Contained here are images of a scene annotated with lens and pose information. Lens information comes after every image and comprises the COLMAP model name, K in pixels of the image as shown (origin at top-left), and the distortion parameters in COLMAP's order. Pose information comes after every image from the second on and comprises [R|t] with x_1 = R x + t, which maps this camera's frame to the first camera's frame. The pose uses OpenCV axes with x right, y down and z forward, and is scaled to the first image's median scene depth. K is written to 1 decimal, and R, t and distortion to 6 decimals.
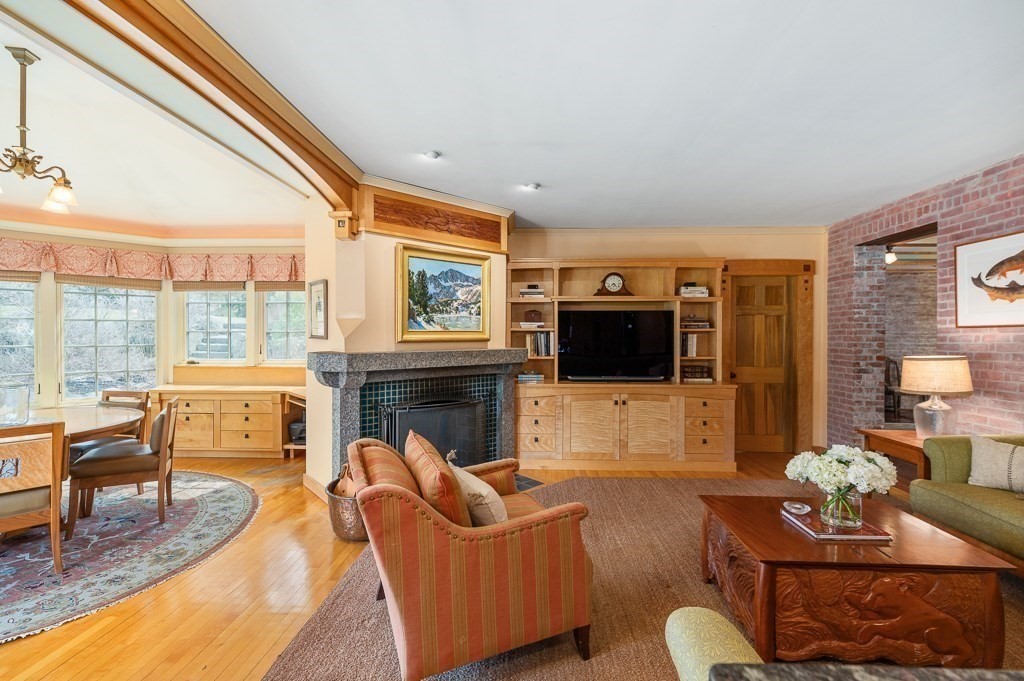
lens RADIAL K [[446.0, 0, 515.4], [0, 446.0, 339.7], [0, 0, 1]] dist [-0.001760, 0.000870]
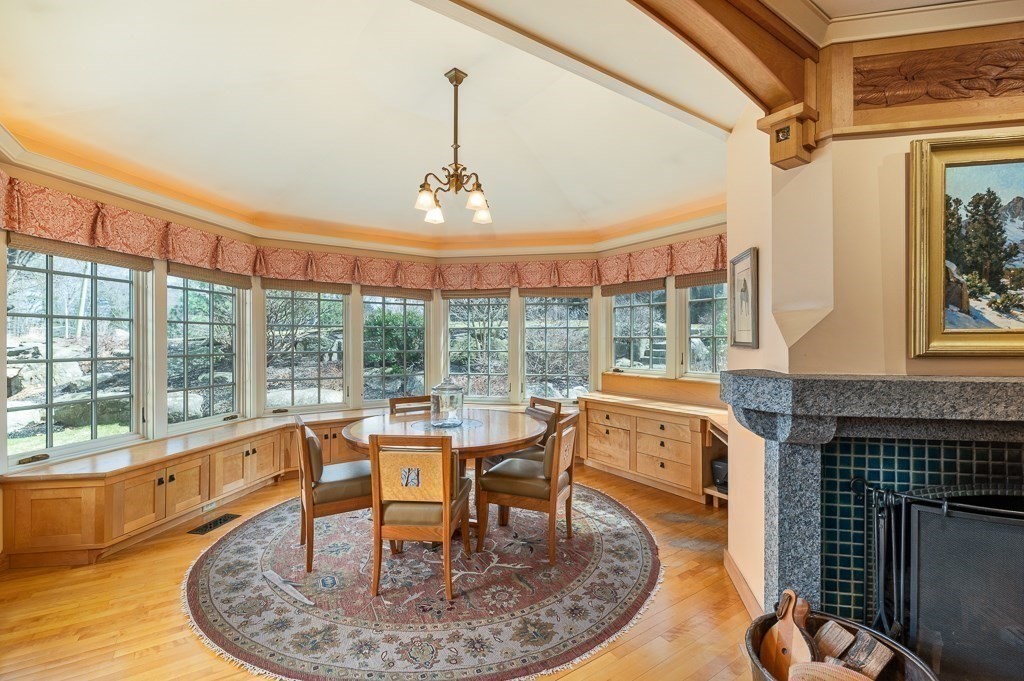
lens RADIAL K [[446.0, 0, 515.4], [0, 446.0, 339.7], [0, 0, 1]] dist [-0.001760, 0.000870]
pose [[0.593973, -0.004405, -0.804473, -0.133313], [-0.006781, 0.999922, -0.010483, -0.004090], [0.804456, 0.011682, 0.593897, 0.378282]]
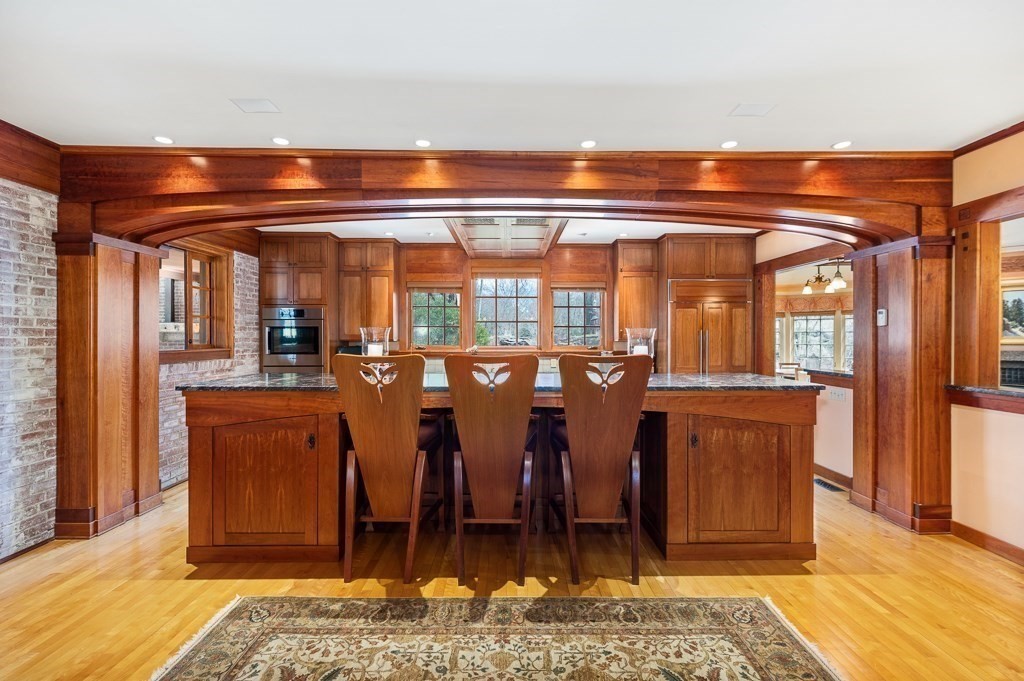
lens RADIAL K [[446.0, 0, 515.4], [0, 446.0, 339.7], [0, 0, 1]] dist [-0.001760, 0.000870]
pose [[0.053833, 0.004143, -0.998541, 1.247868], [-0.008702, 0.999955, 0.003680, -0.003243], [0.998512, 0.008491, 0.053866, -0.826612]]
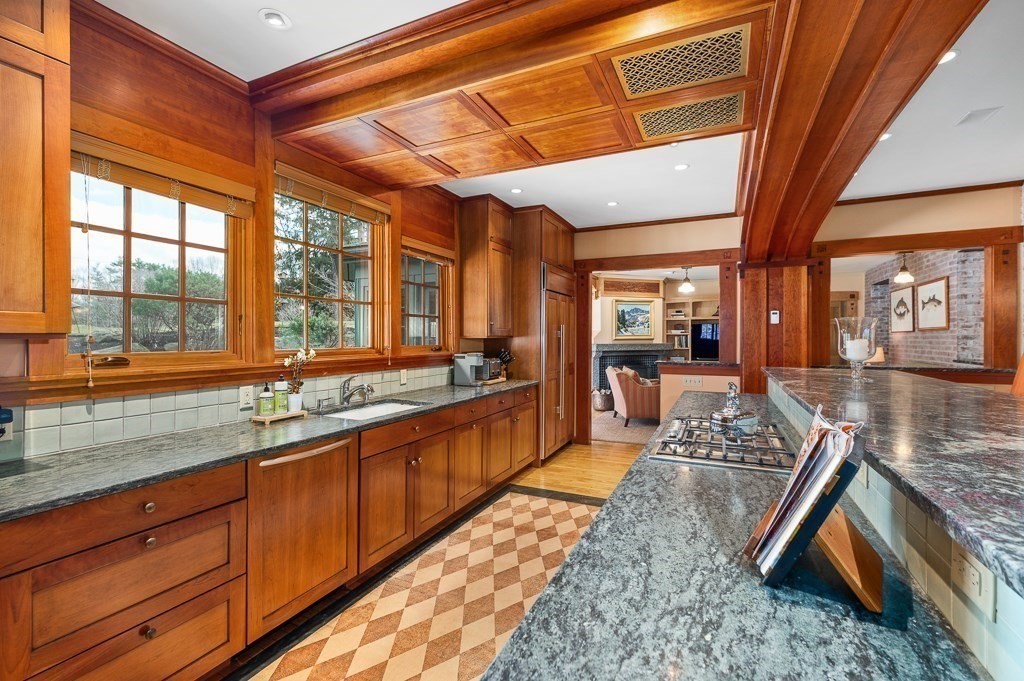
lens RADIAL K [[446.0, 0, 515.4], [0, 446.0, 339.7], [0, 0, 1]] dist [-0.001760, 0.000870]
pose [[0.922646, -0.000724, -0.385646, 0.176072], [-0.001025, 0.999990, -0.004331, 0.015380], [0.385646, 0.004391, 0.922636, -1.400781]]
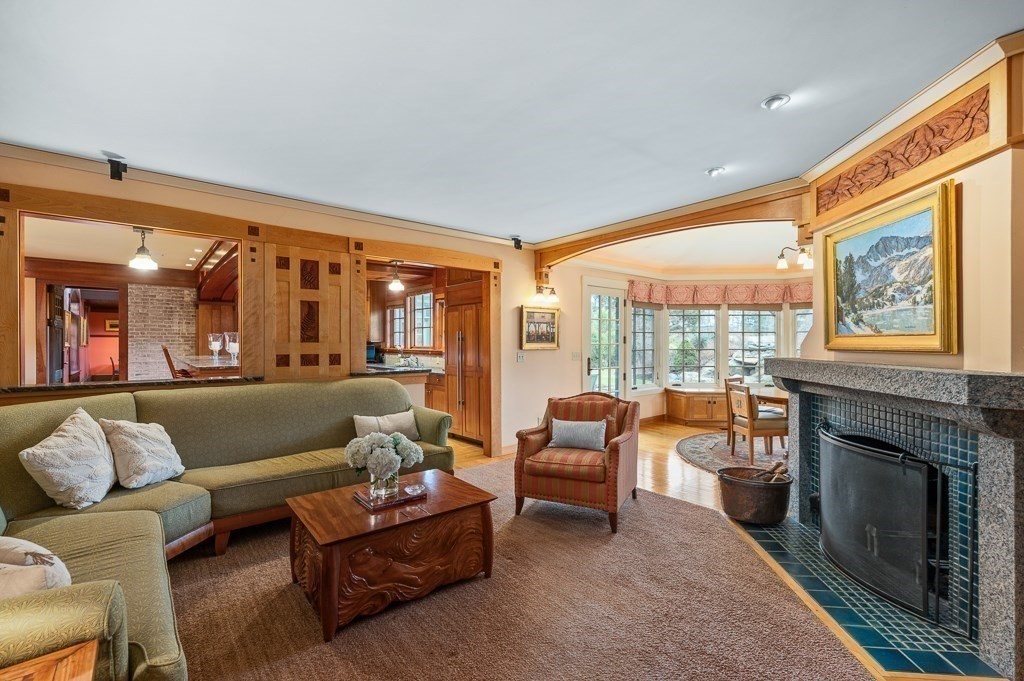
lens RADIAL K [[446.0, 0, 515.4], [0, 446.0, 339.7], [0, 0, 1]] dist [-0.001760, 0.000870]
pose [[-0.739220, -0.006670, -0.673431, 0.706973], [-0.008766, 0.999962, -0.000282, -0.008225], [0.673407, 0.005695, -0.739250, 1.180715]]
